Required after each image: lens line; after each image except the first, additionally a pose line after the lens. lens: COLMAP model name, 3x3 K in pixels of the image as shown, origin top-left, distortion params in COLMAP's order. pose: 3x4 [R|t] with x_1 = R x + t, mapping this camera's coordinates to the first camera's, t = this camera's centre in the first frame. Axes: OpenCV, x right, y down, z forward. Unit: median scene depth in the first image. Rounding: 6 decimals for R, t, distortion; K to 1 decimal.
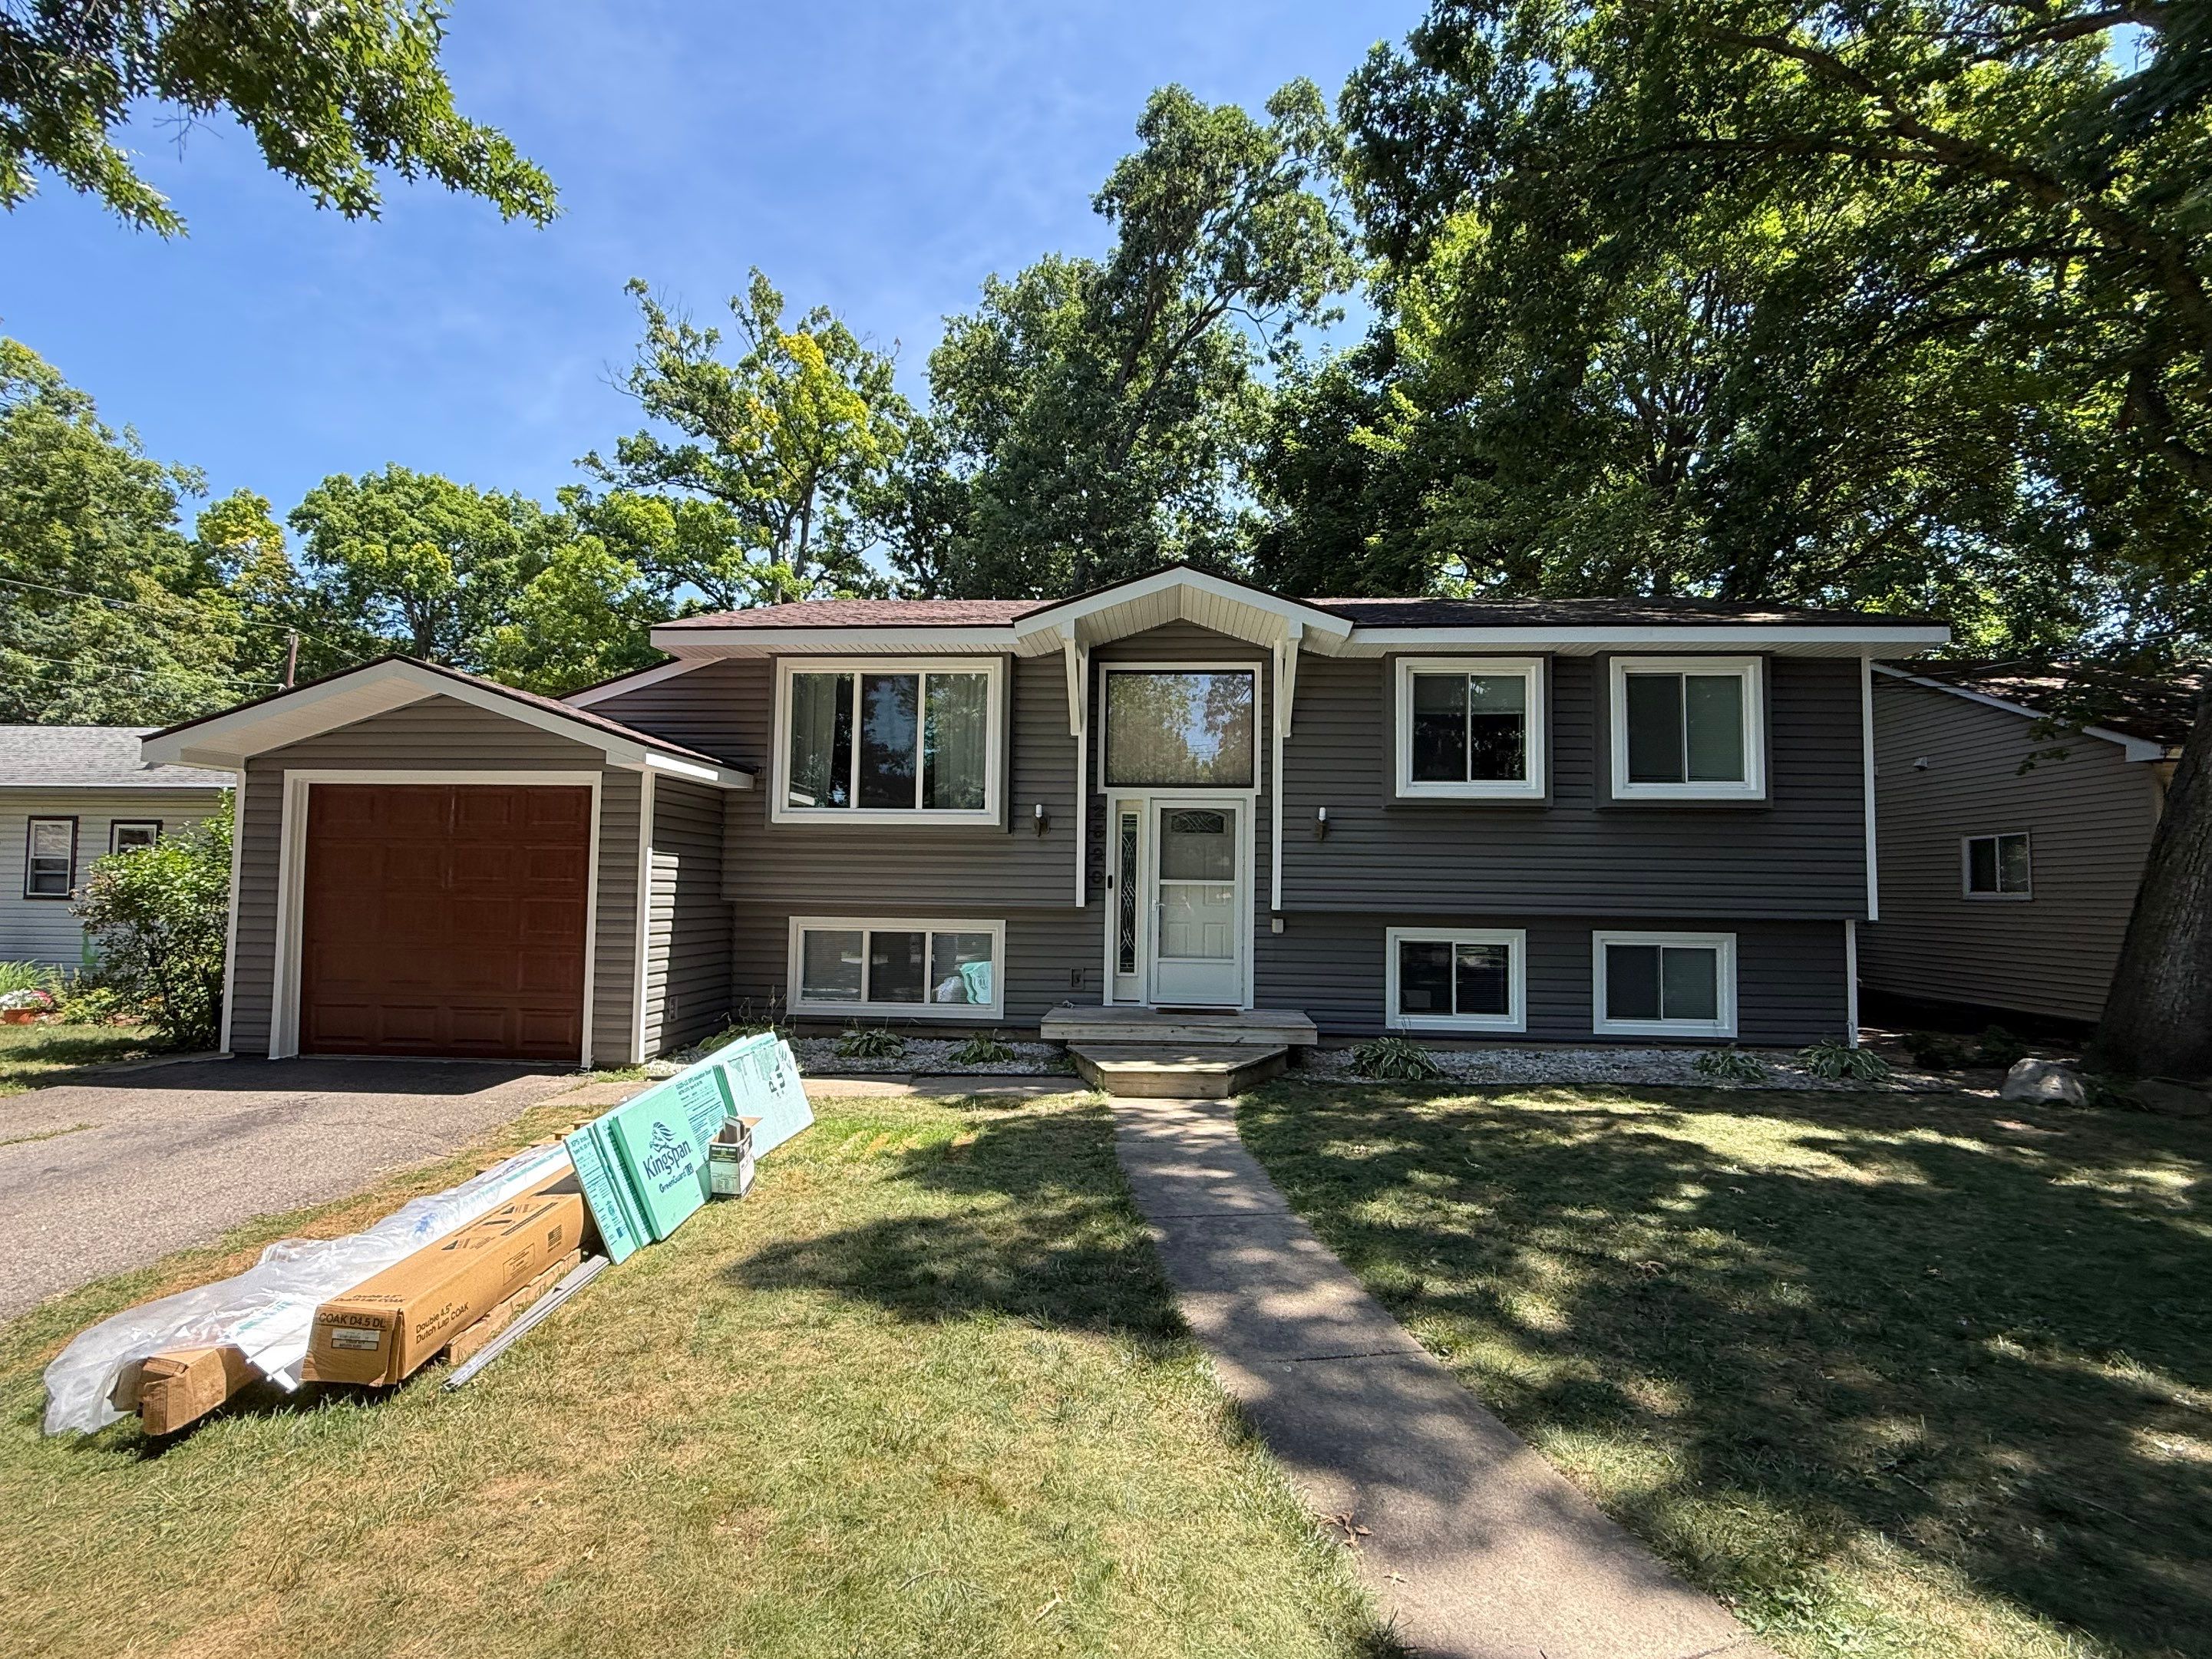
lens RADIAL K [[891.9, 0, 1113.6], [0, 891.9, 826.4], [0, 0, 1]] dist [0.002369, 0.000364]
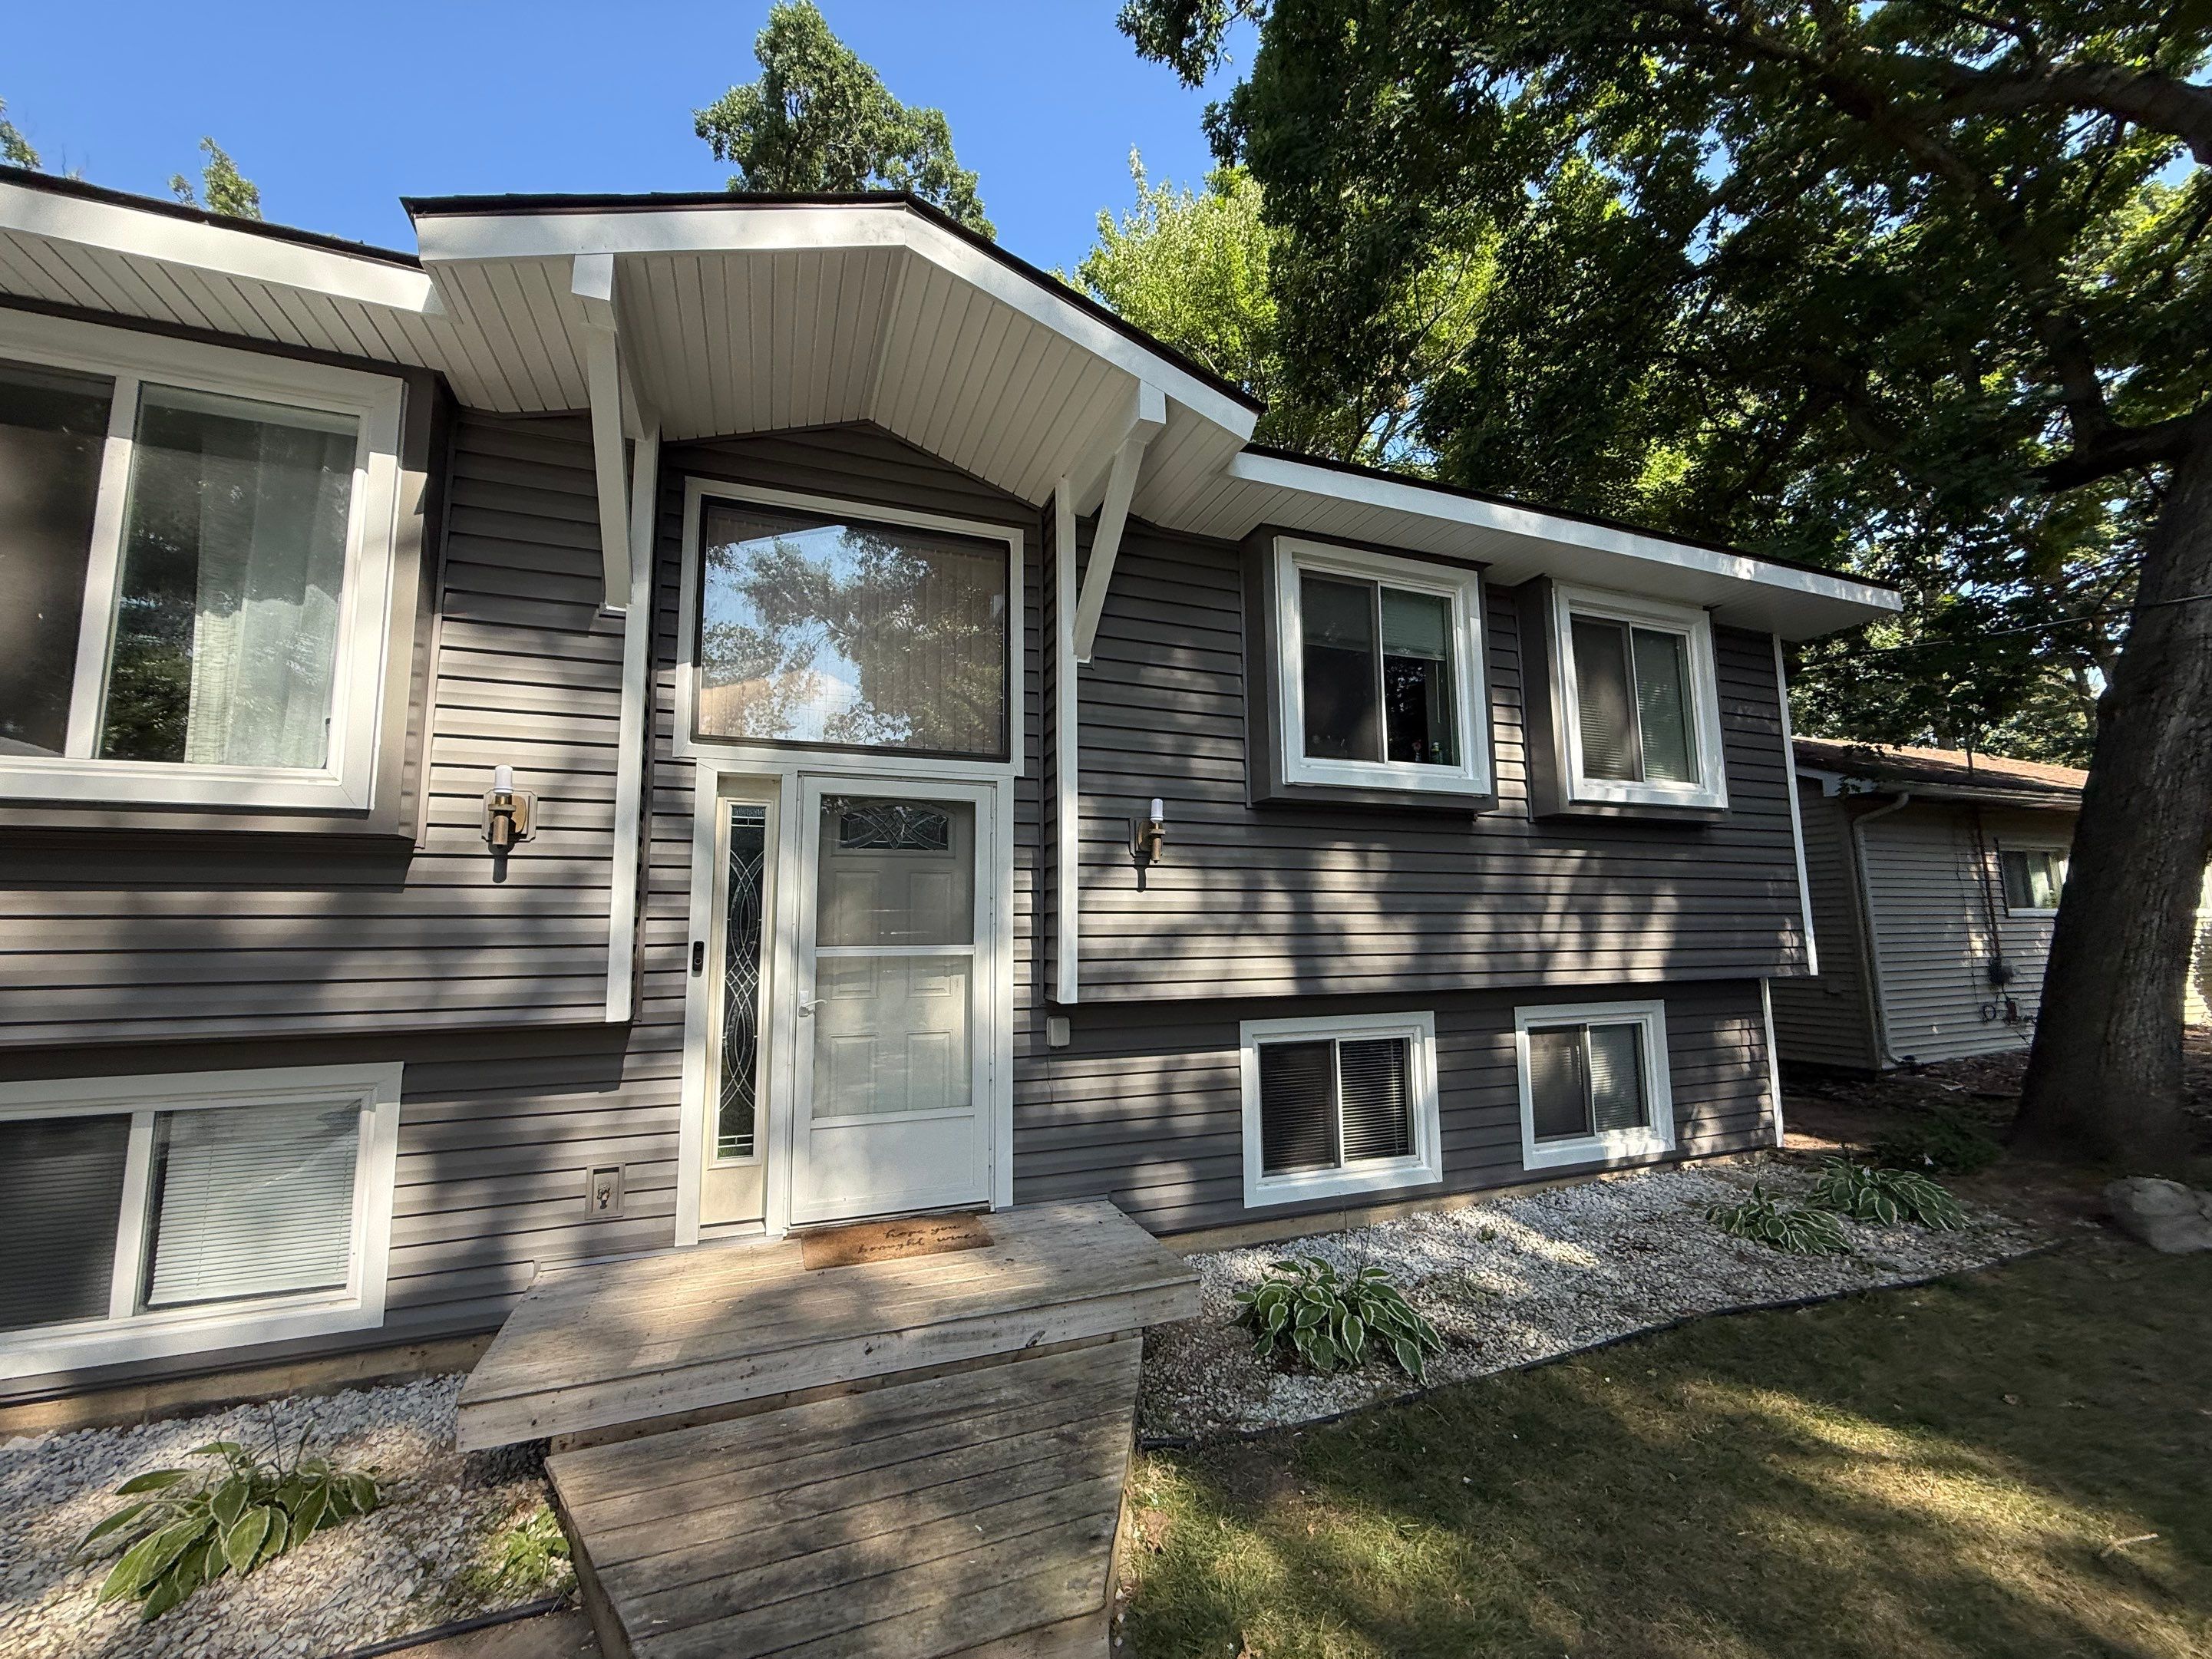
lens RADIAL K [[891.9, 0, 1113.6], [0, 891.9, 826.4], [0, 0, 1]] dist [0.002369, 0.000364]
pose [[0.908480, 0.028043, 0.416985, -0.003065], [-0.005885, 0.998506, -0.054330, 0.022306], [-0.417886, 0.046904, 0.907288, 0.519267]]
